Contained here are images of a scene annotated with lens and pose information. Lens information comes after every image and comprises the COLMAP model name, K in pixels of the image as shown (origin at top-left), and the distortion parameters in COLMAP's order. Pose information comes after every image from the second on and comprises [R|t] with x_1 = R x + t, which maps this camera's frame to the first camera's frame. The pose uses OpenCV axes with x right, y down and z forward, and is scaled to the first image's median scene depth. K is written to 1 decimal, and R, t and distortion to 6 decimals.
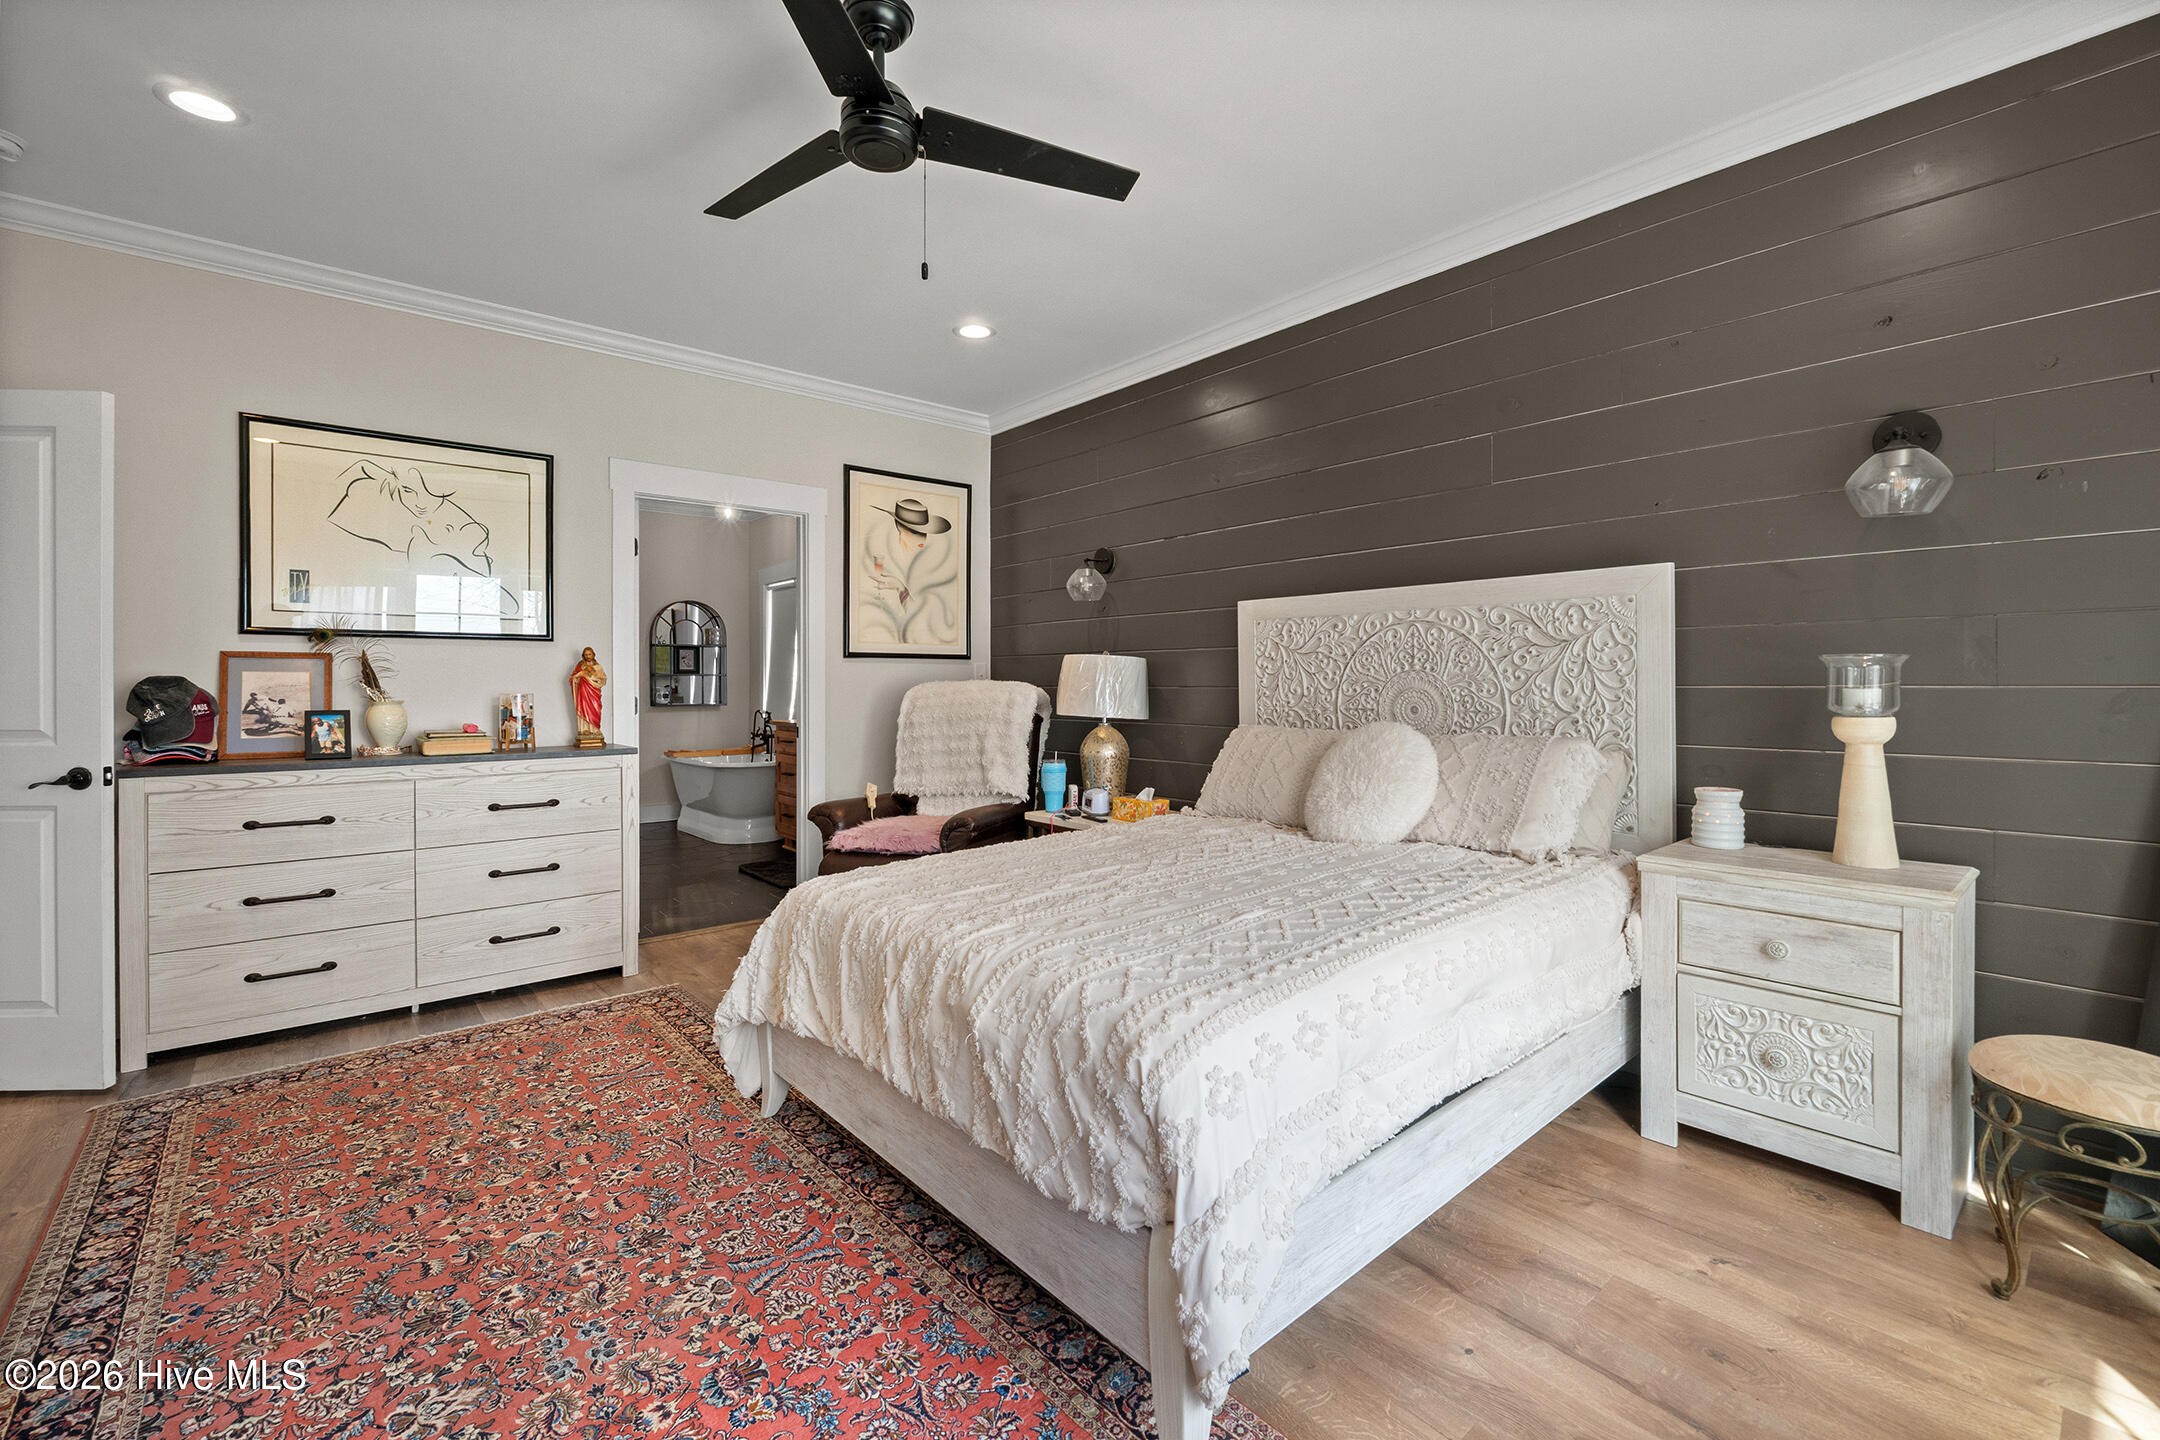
lens RADIAL K [[915.2, 0, 1076.8], [0, 915.2, 696.8], [0, 0, 1]] dist [-0.005924, -0.000198]
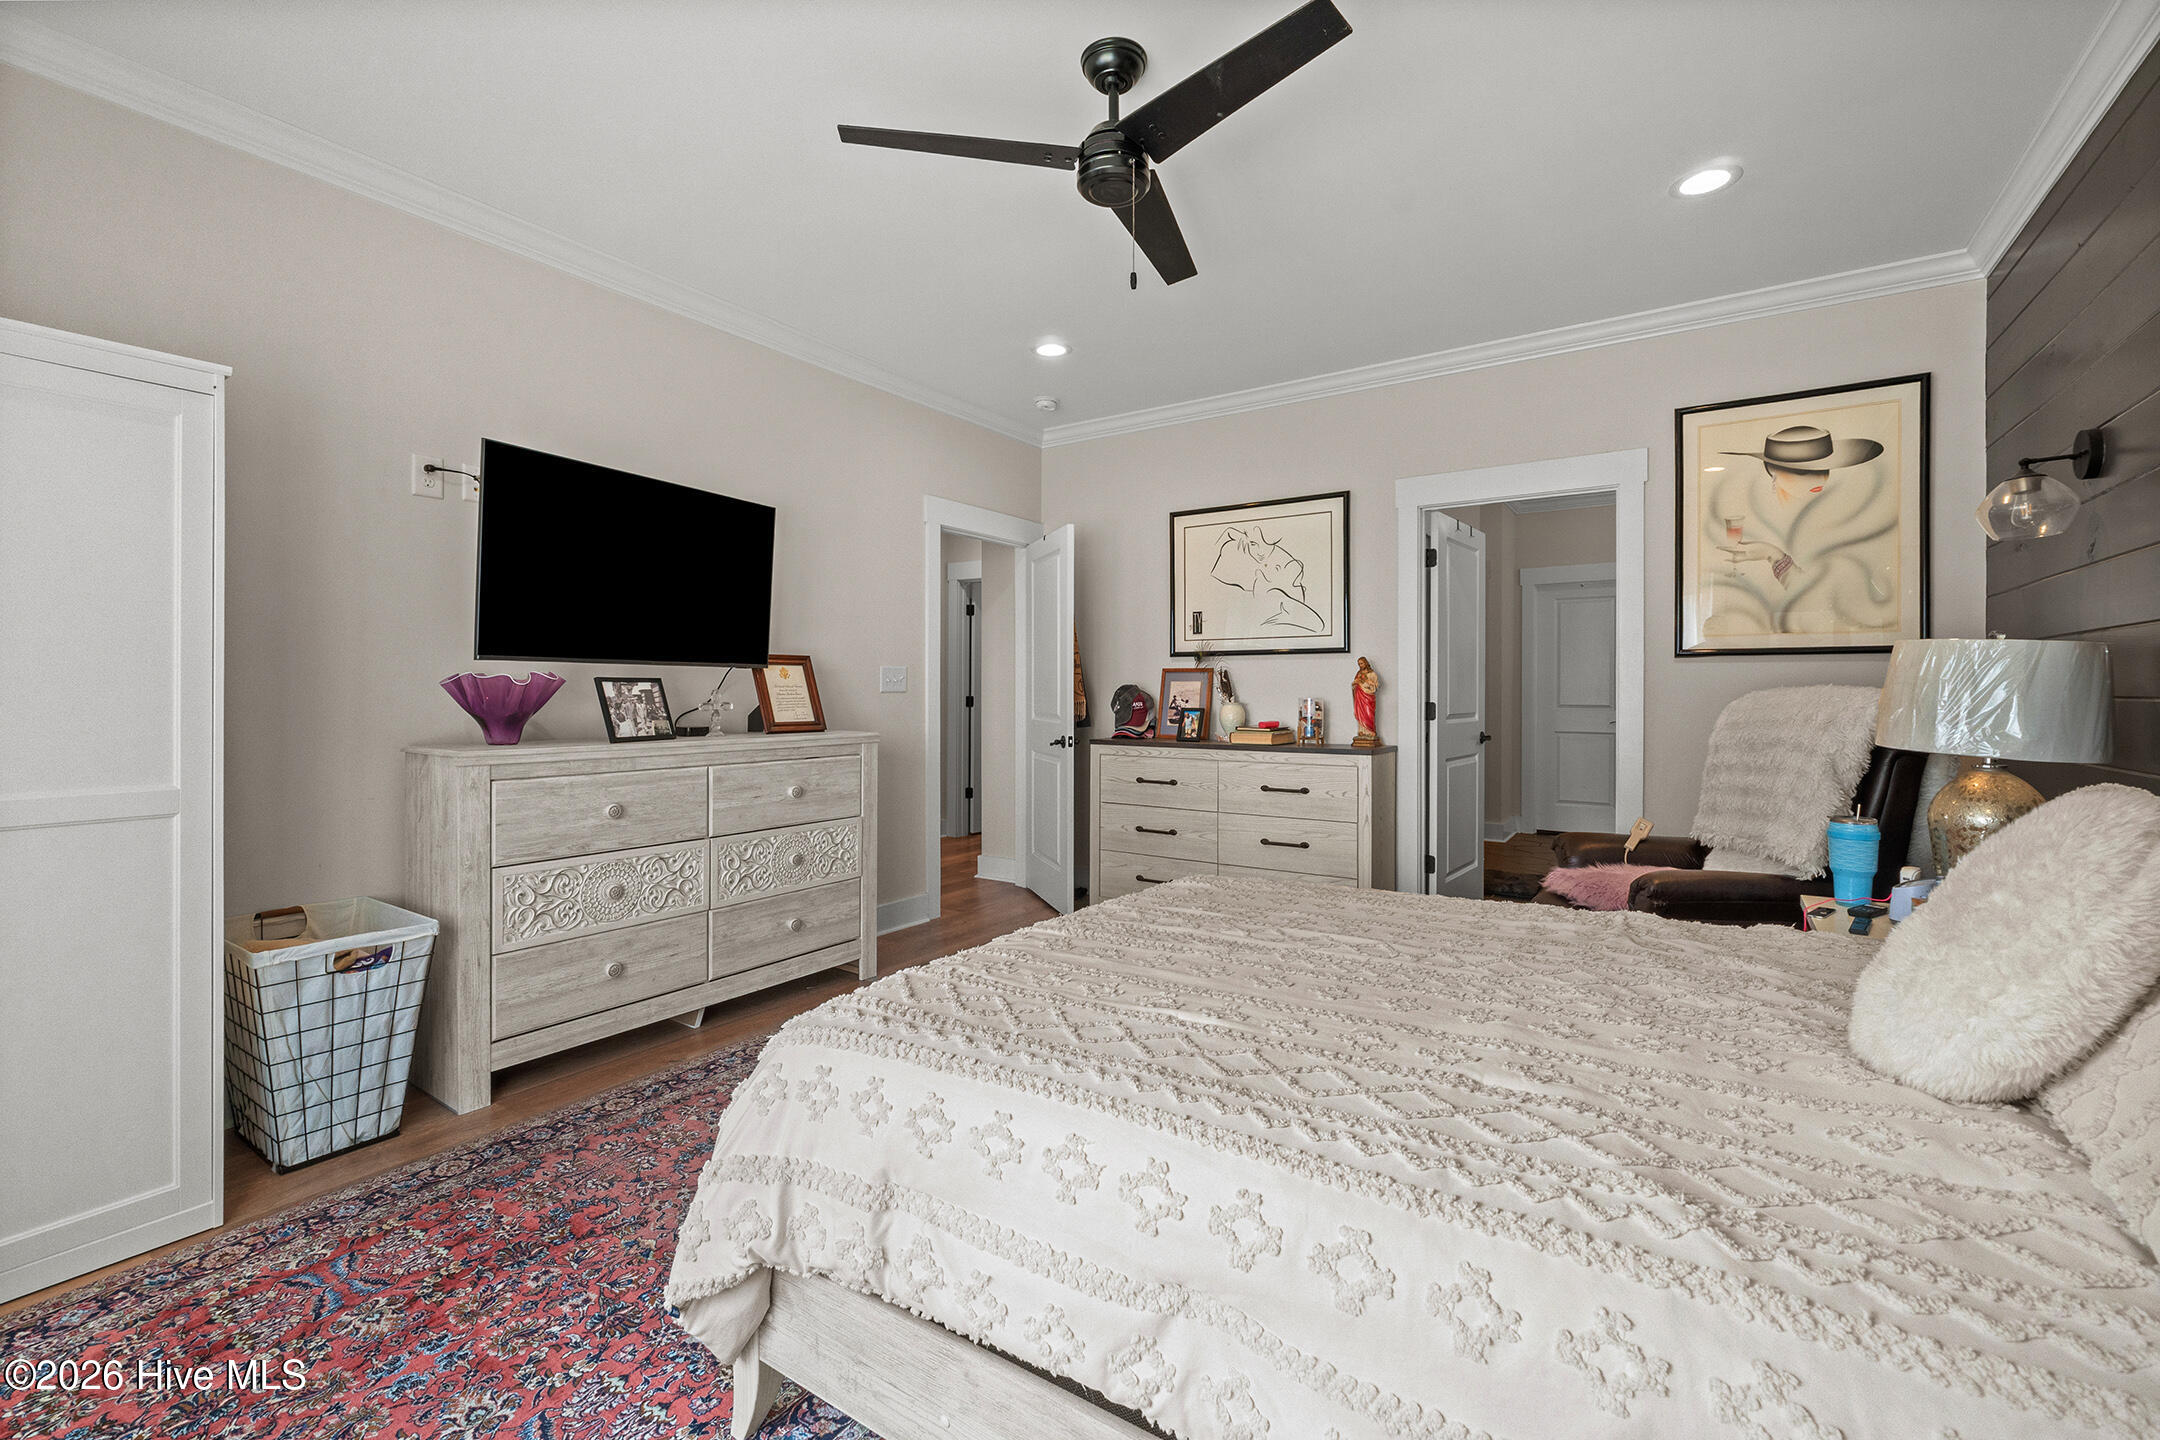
lens RADIAL K [[915.2, 0, 1076.5], [0, 915.2, 704.3], [0, 0, 1]] dist [-0.005924, -0.000198]
pose [[0.268174, 0.016618, -0.963227, 0.436332], [-0.014441, 0.999808, 0.013229, -0.006322], [0.963262, 0.010362, 0.268362, 0.359737]]
